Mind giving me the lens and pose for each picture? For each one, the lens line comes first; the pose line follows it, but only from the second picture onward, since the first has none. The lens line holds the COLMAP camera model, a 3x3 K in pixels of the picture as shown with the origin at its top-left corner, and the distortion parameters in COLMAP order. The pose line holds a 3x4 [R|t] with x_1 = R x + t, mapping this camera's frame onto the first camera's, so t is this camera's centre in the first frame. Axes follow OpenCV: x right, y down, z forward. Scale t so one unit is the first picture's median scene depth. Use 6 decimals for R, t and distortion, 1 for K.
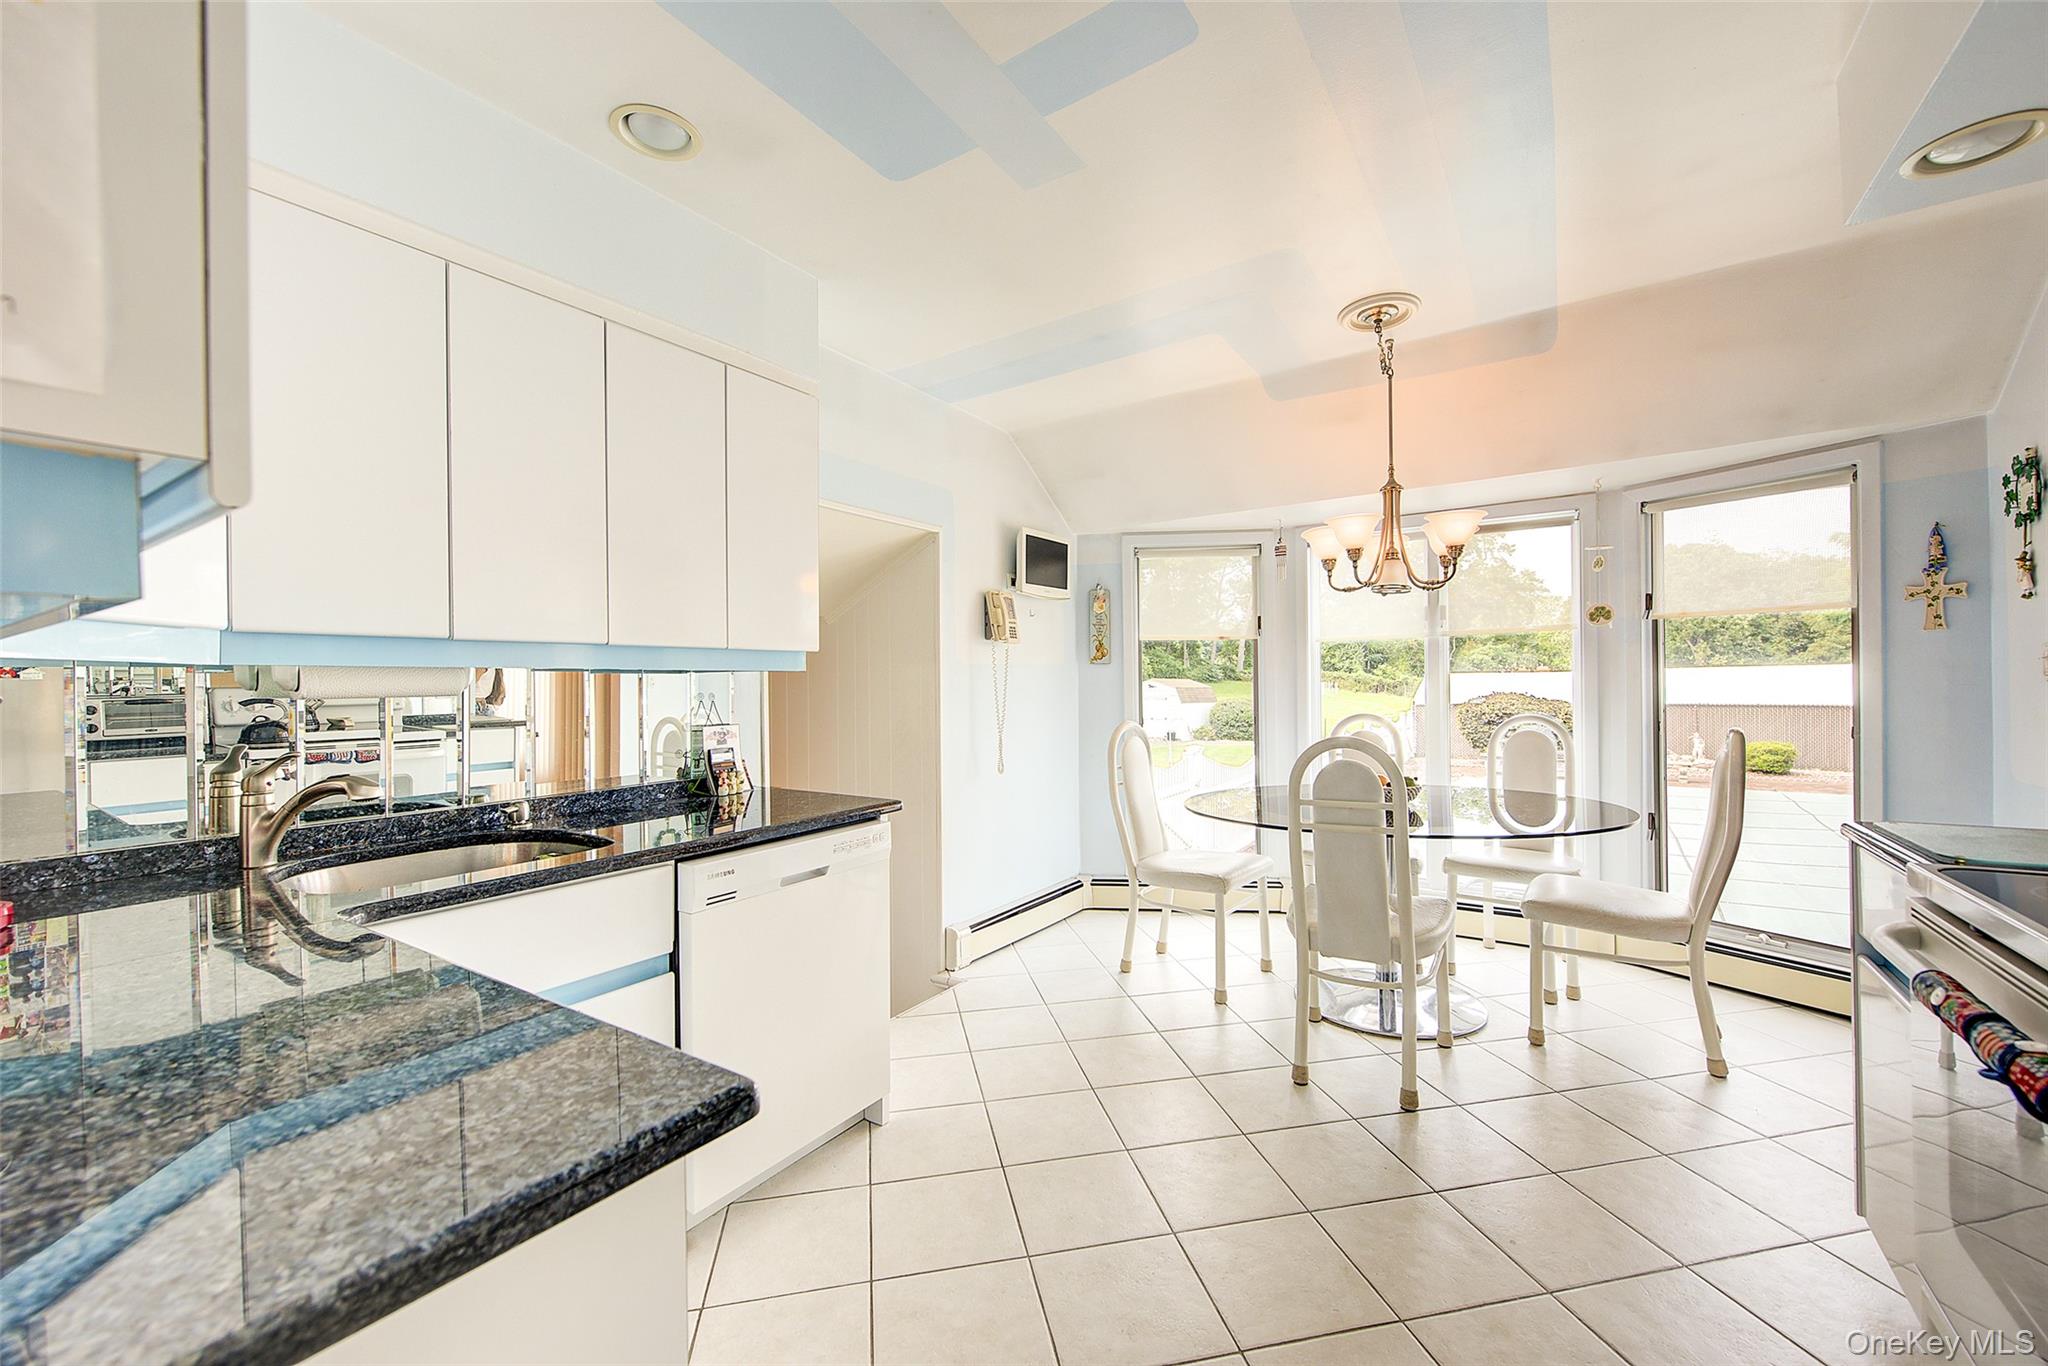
lens RADIAL K [[811.7, 0, 1019.0], [0, 811.7, 682.2], [0, 0, 1]] dist [0.000635, -0.002035]
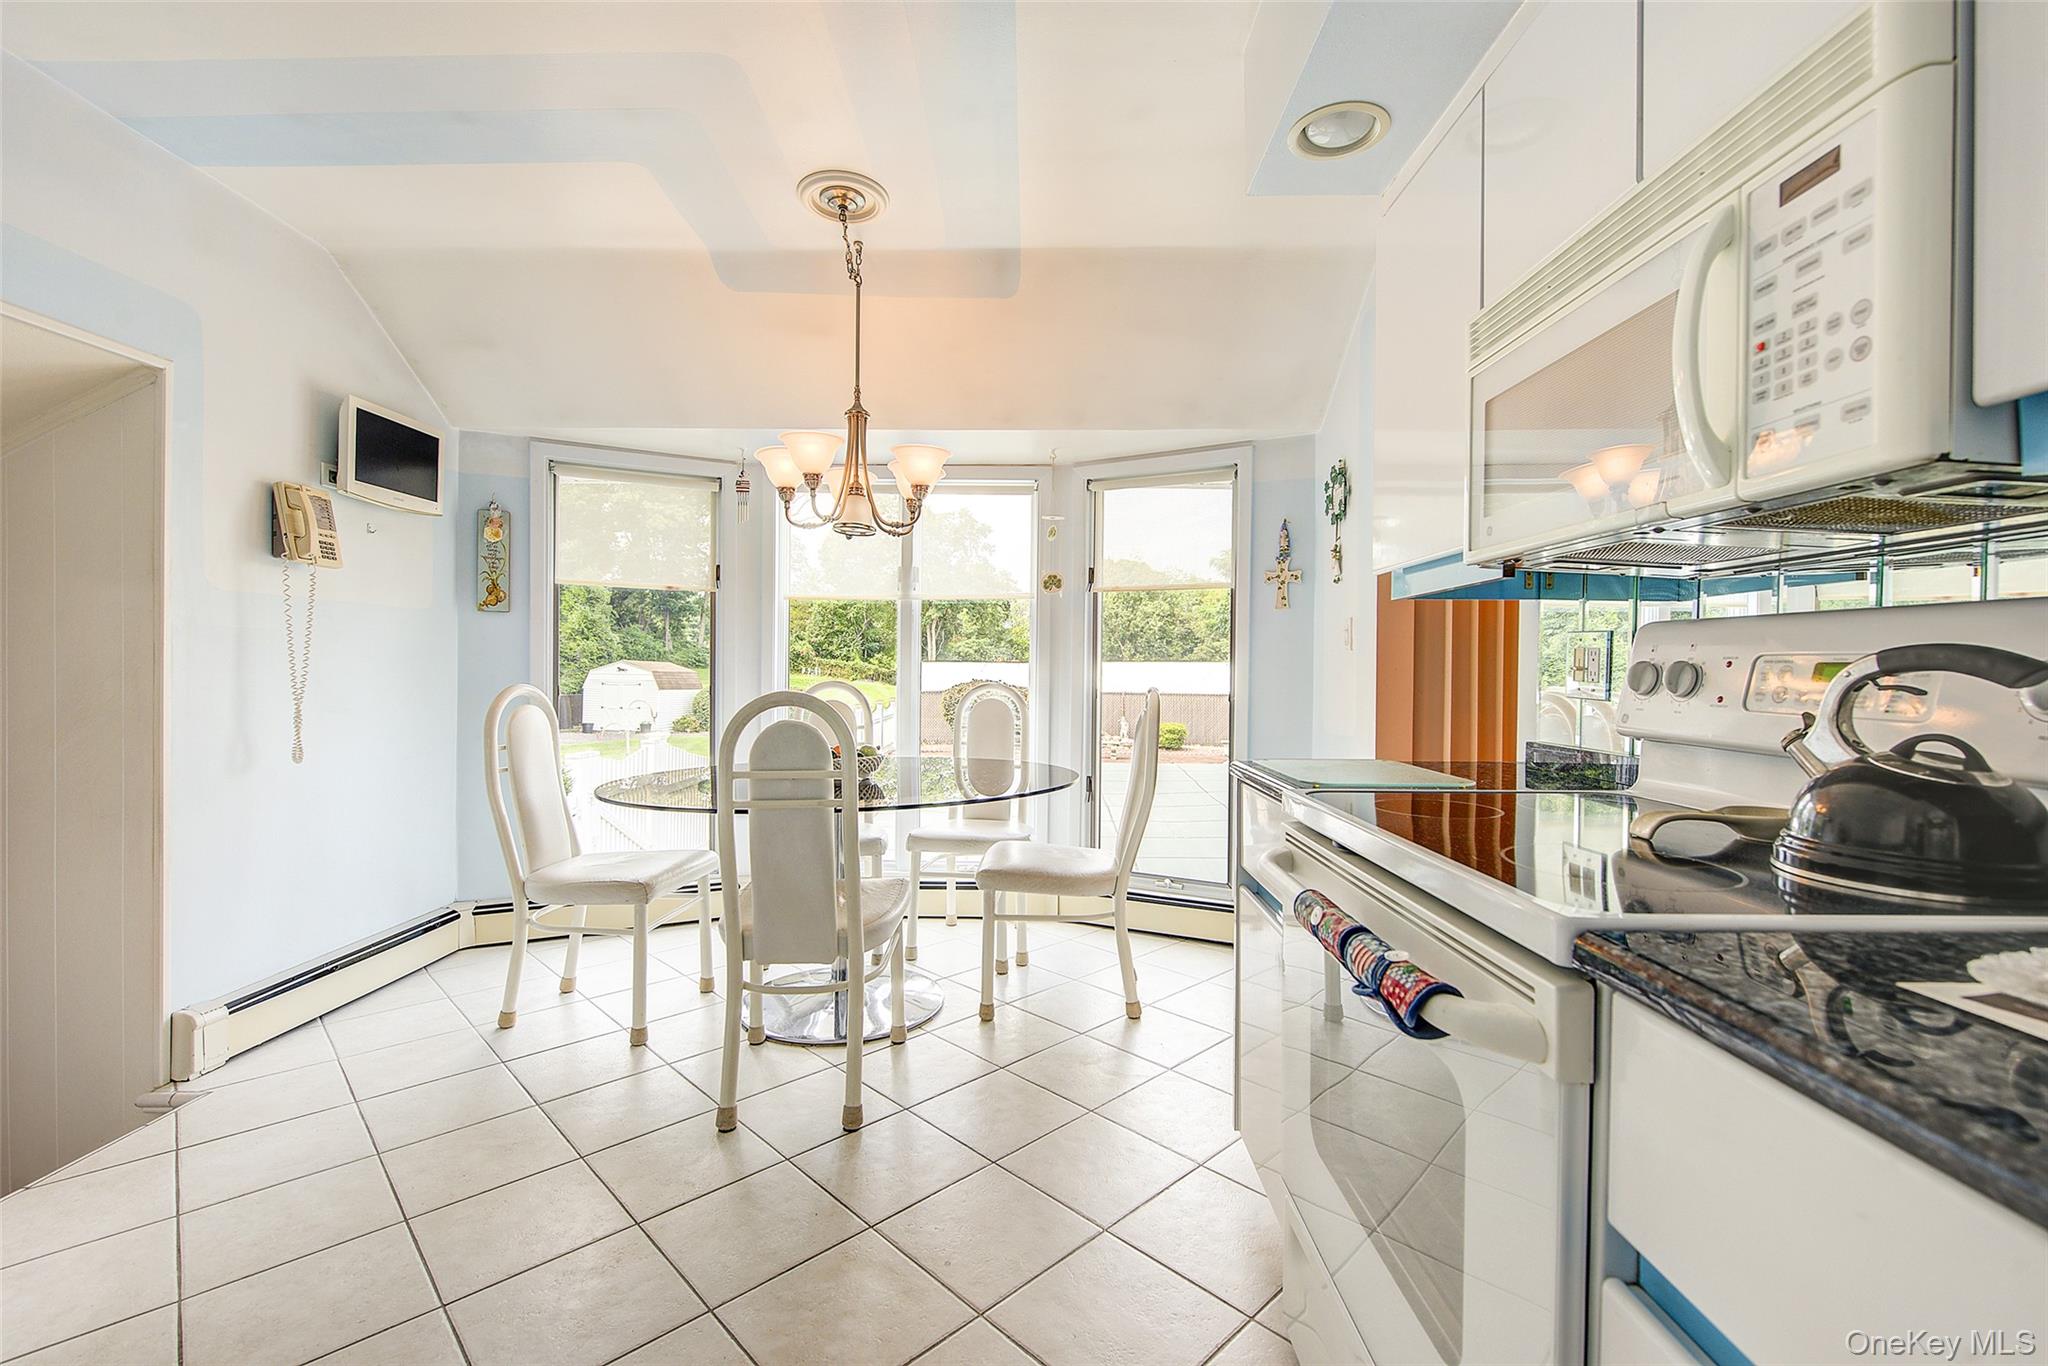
lens RADIAL K [[900.1, 0, 1011.3], [0, 900.1, 693.1], [0, 0, 1]] dist [-0.000482, -0.001386]
pose [[0.841131, 0.001839, 0.540828, 0.079408], [-0.017834, 0.999545, 0.024338, 0.033039], [-0.540537, -0.030117, 0.840781, 0.096154]]
